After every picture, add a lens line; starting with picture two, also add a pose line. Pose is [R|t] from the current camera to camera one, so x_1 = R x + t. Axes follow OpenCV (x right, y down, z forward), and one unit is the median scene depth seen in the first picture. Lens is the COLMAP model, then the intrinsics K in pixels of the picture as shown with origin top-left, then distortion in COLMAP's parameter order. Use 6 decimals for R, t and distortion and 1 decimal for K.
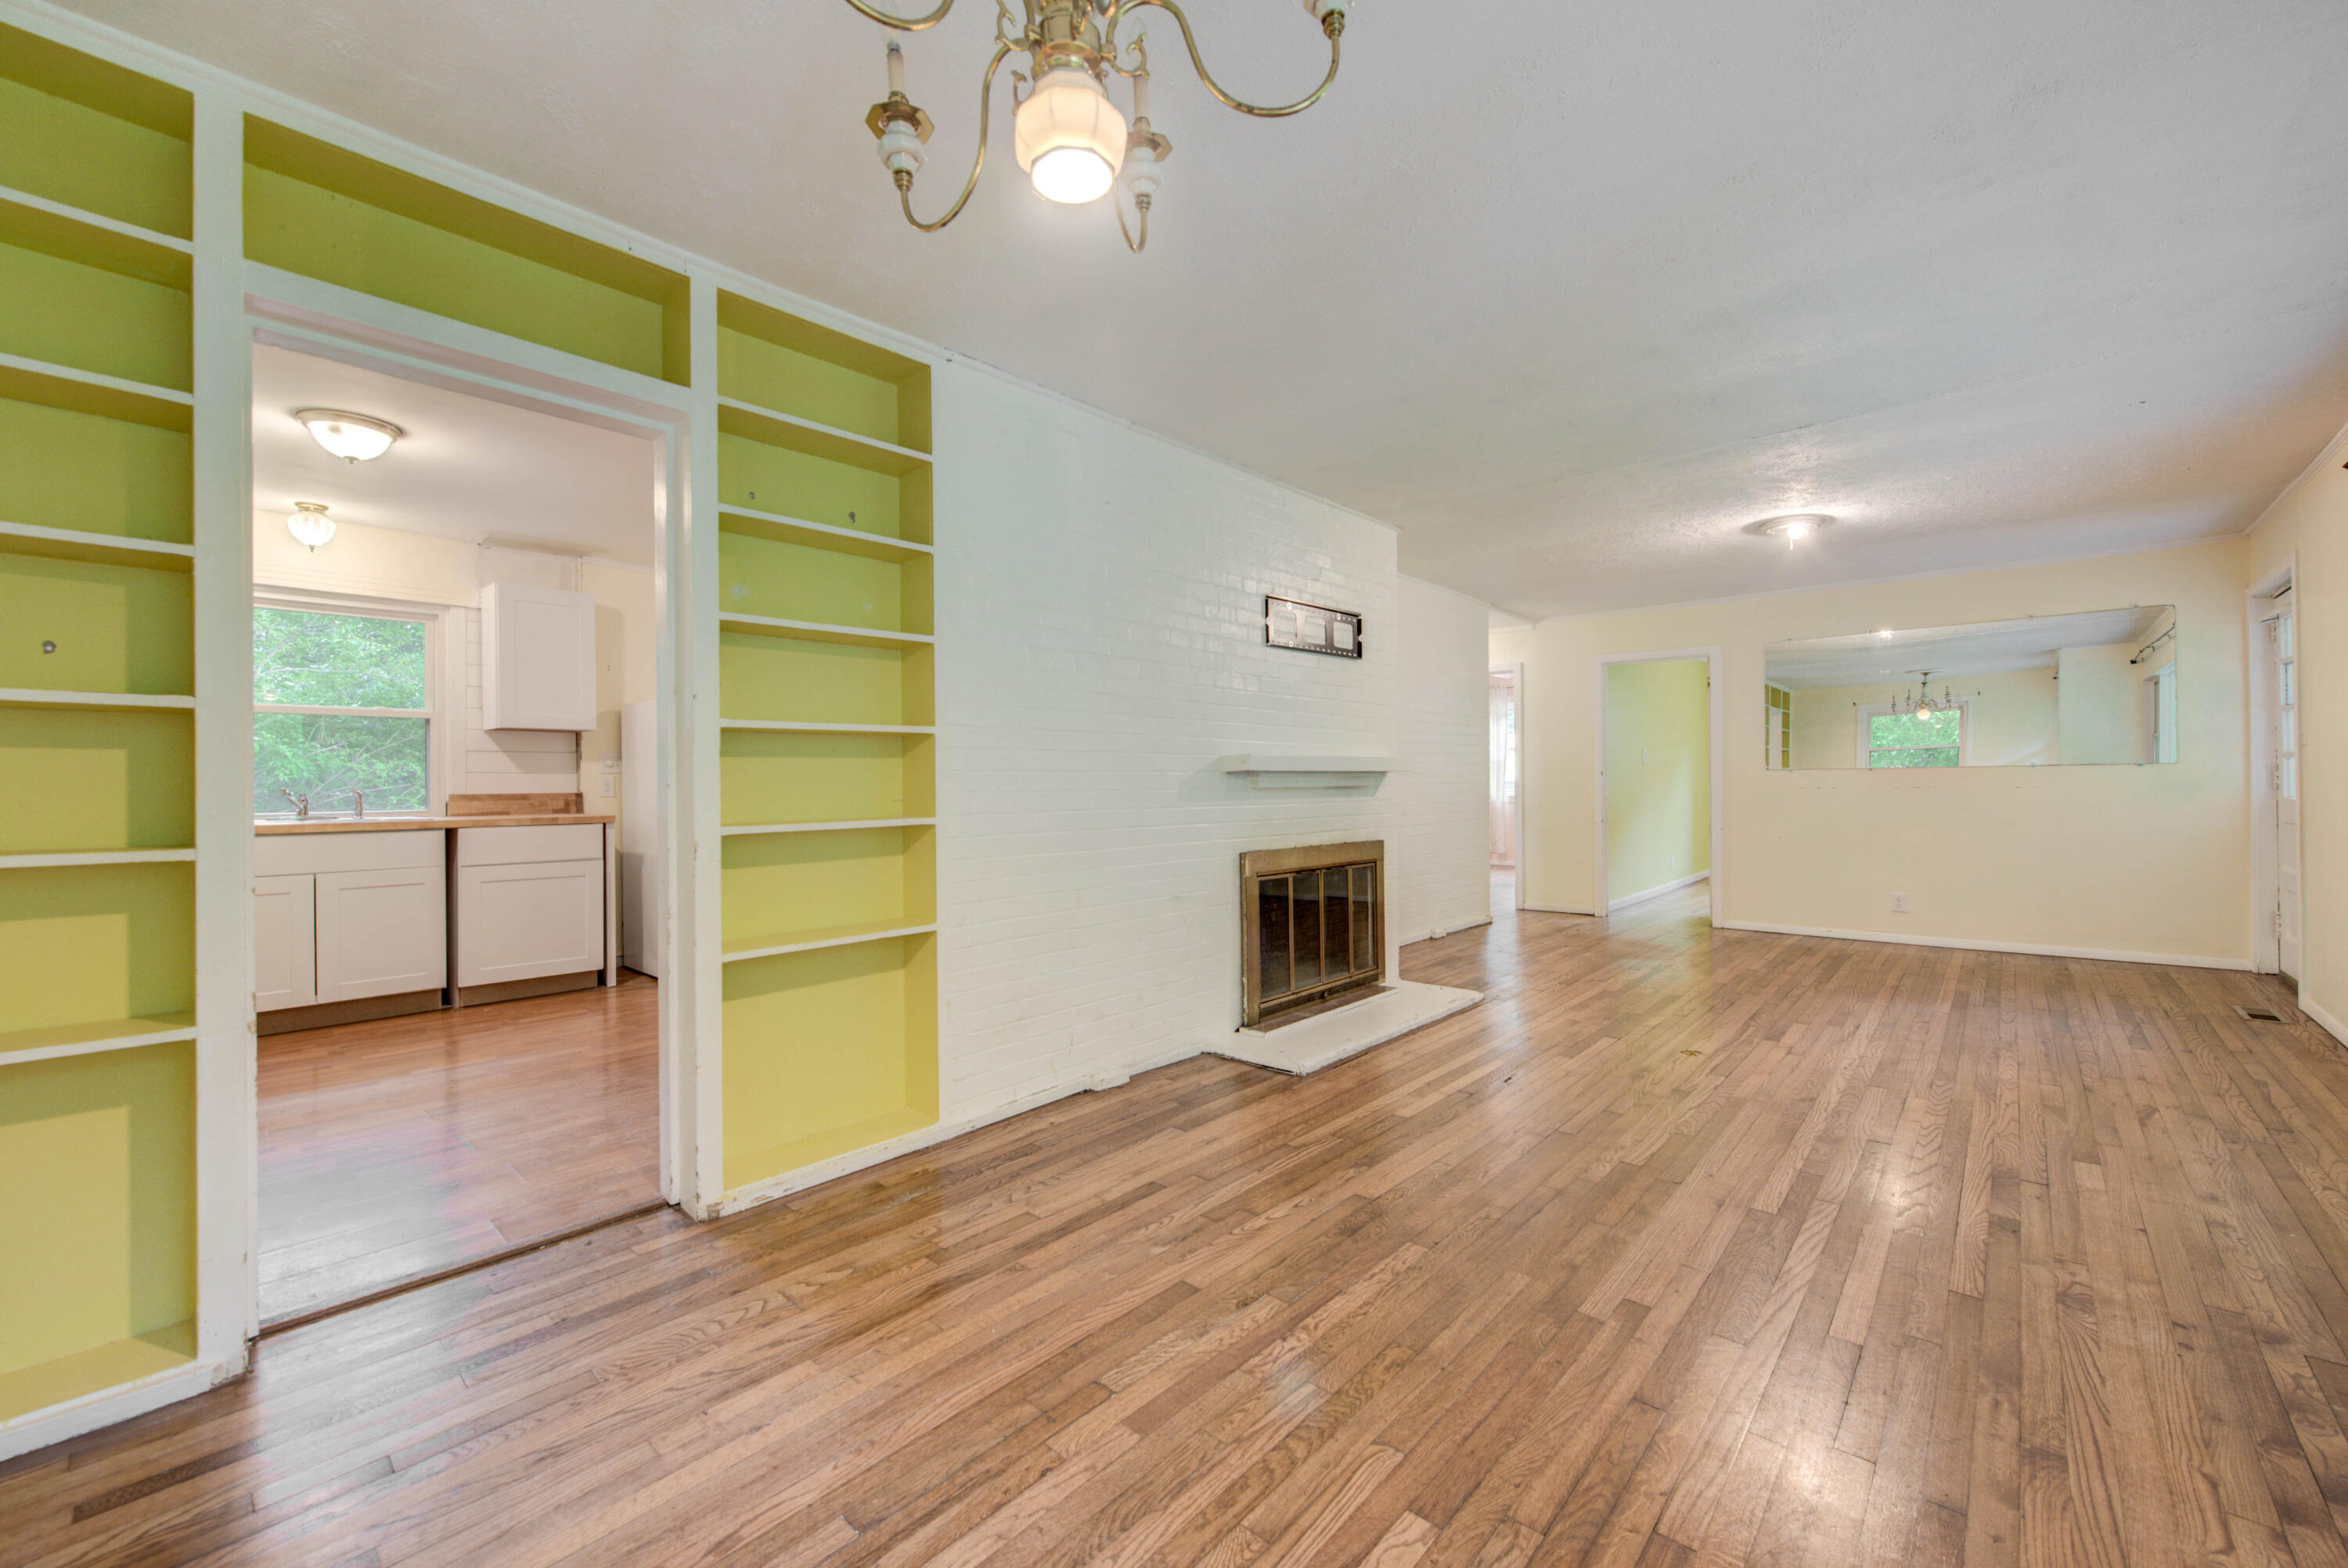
lens RADIAL K [[922.5, 0, 1182.7], [0, 922.5, 785.0], [0, 0, 1]] dist [0.002733, -0.001092]
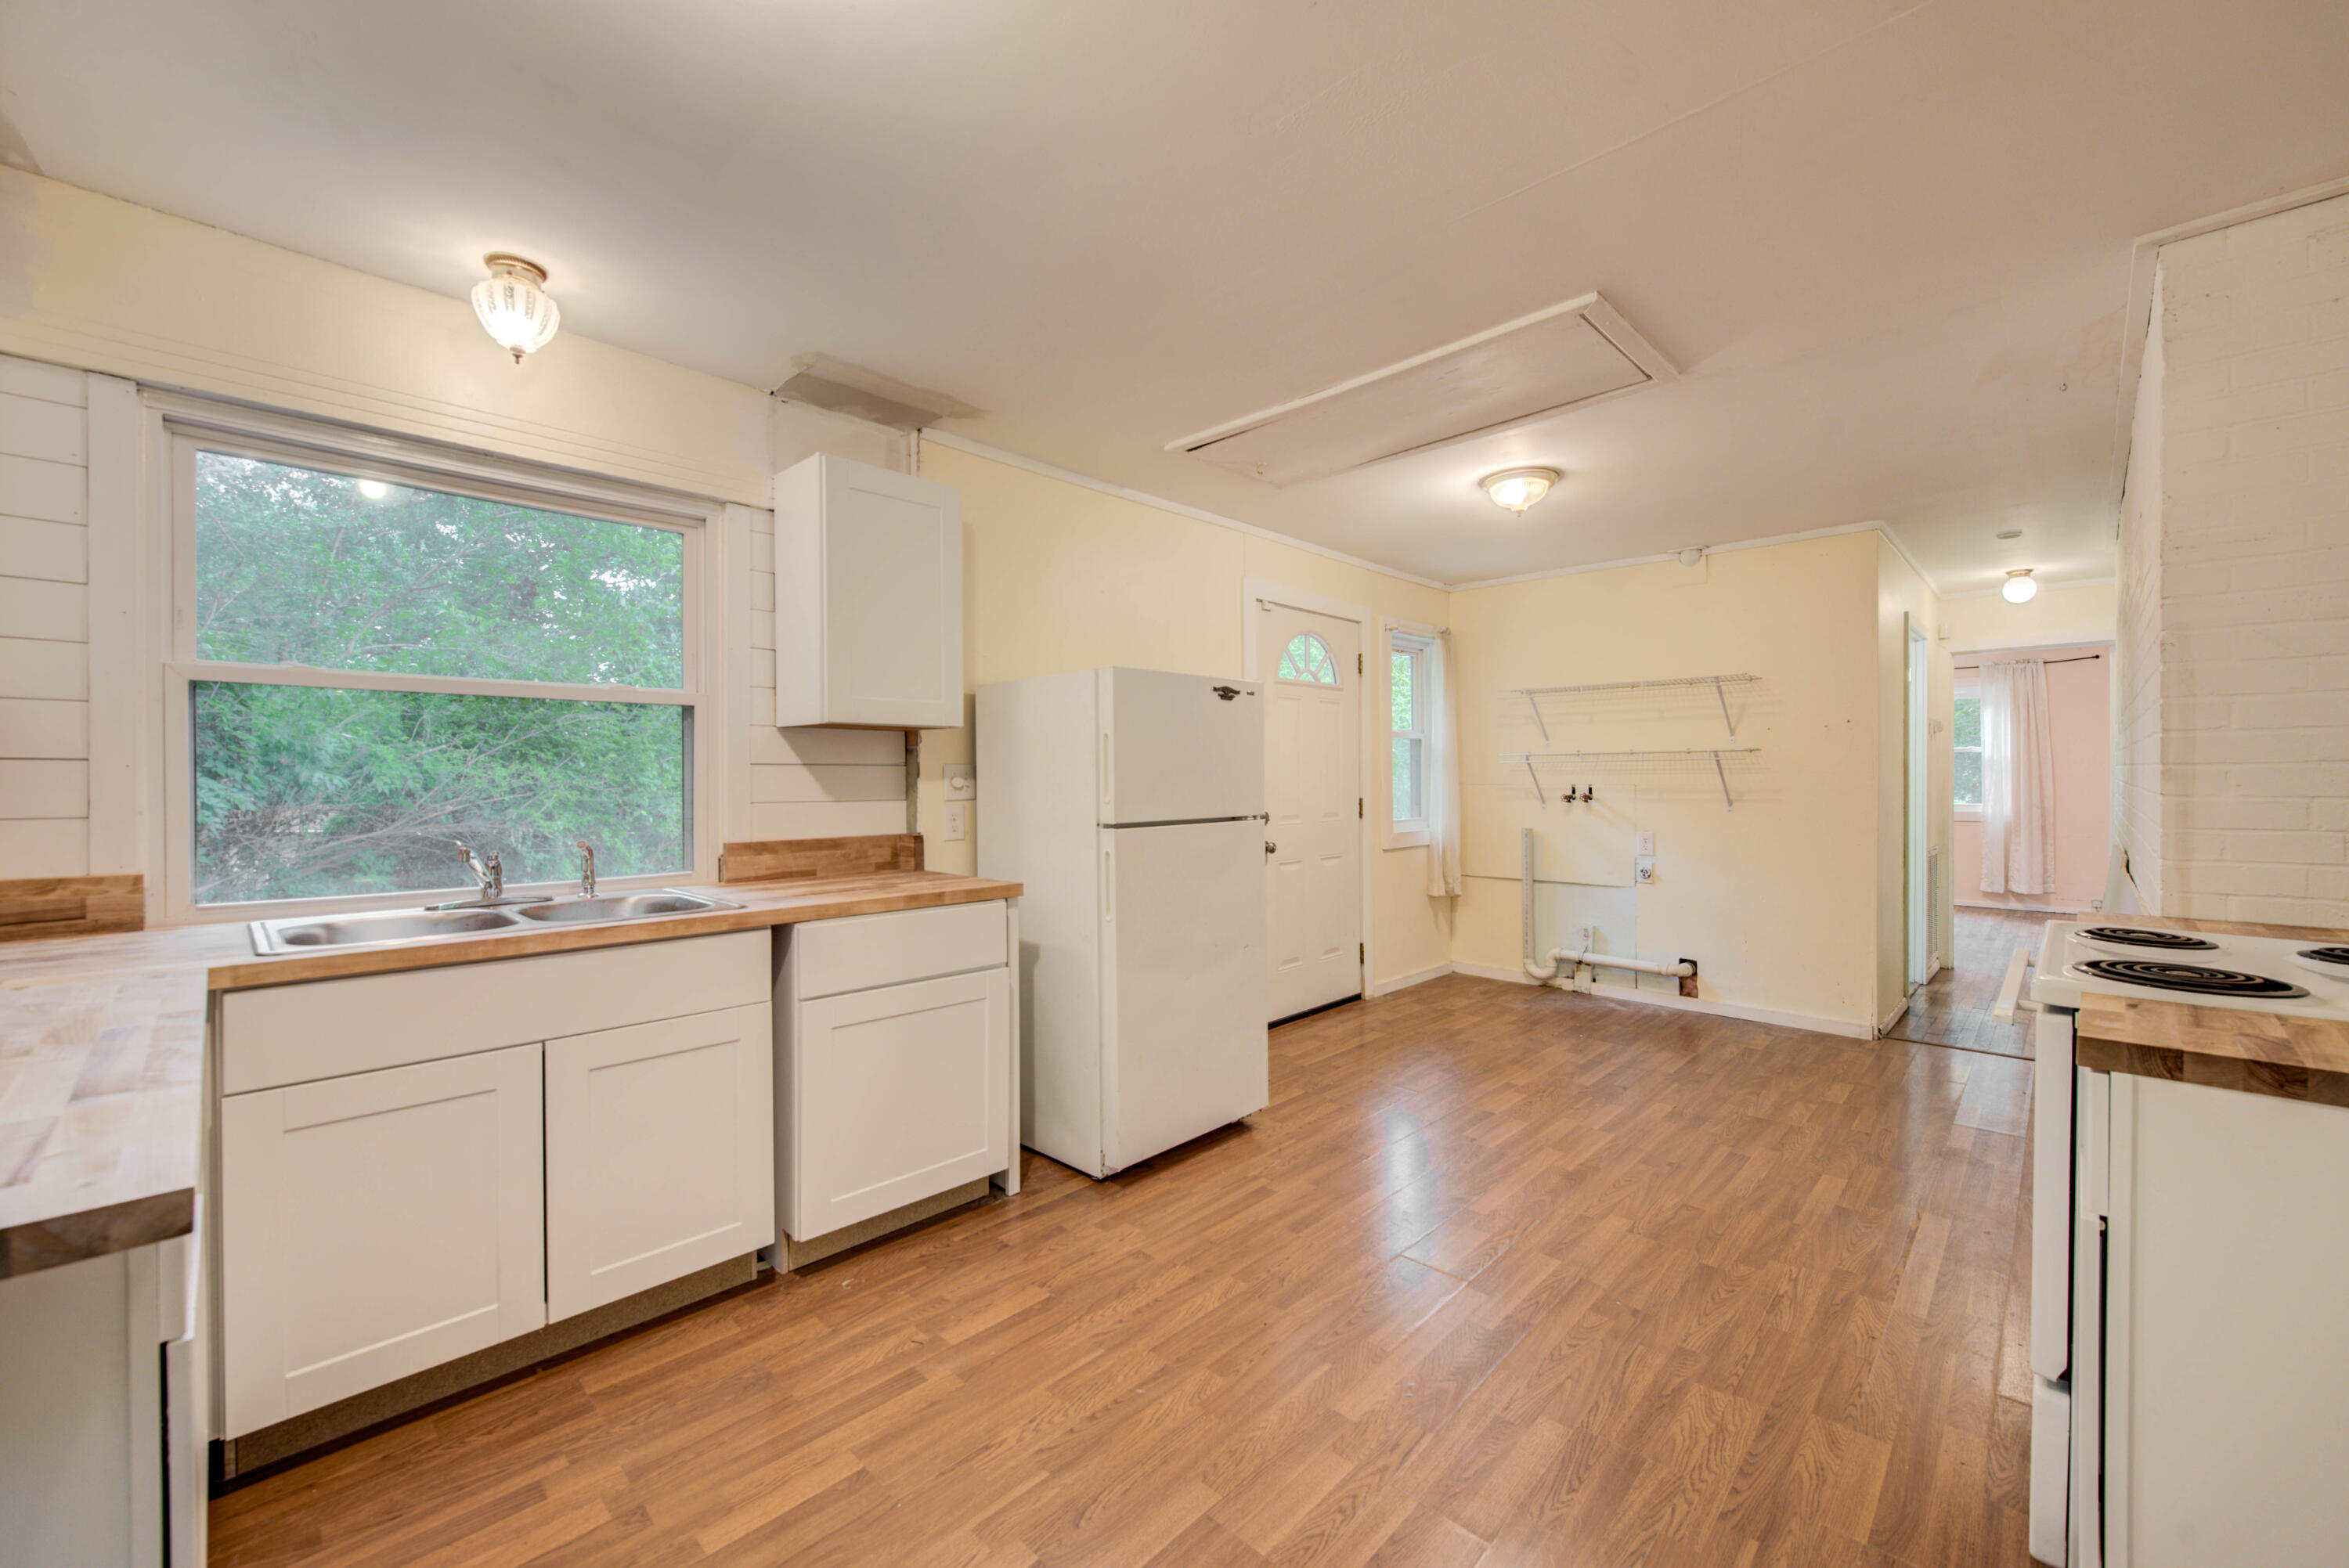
lens RADIAL K [[922.9, 0, 1182.2], [0, 922.9, 782.1], [0, 0, 1]] dist [0.002733, -0.001092]
pose [[0.999375, 0.006518, -0.034751, -0.481185], [-0.006566, 0.999978, -0.001263, -0.025966], [0.034742, 0.001491, 0.999395, 0.439609]]
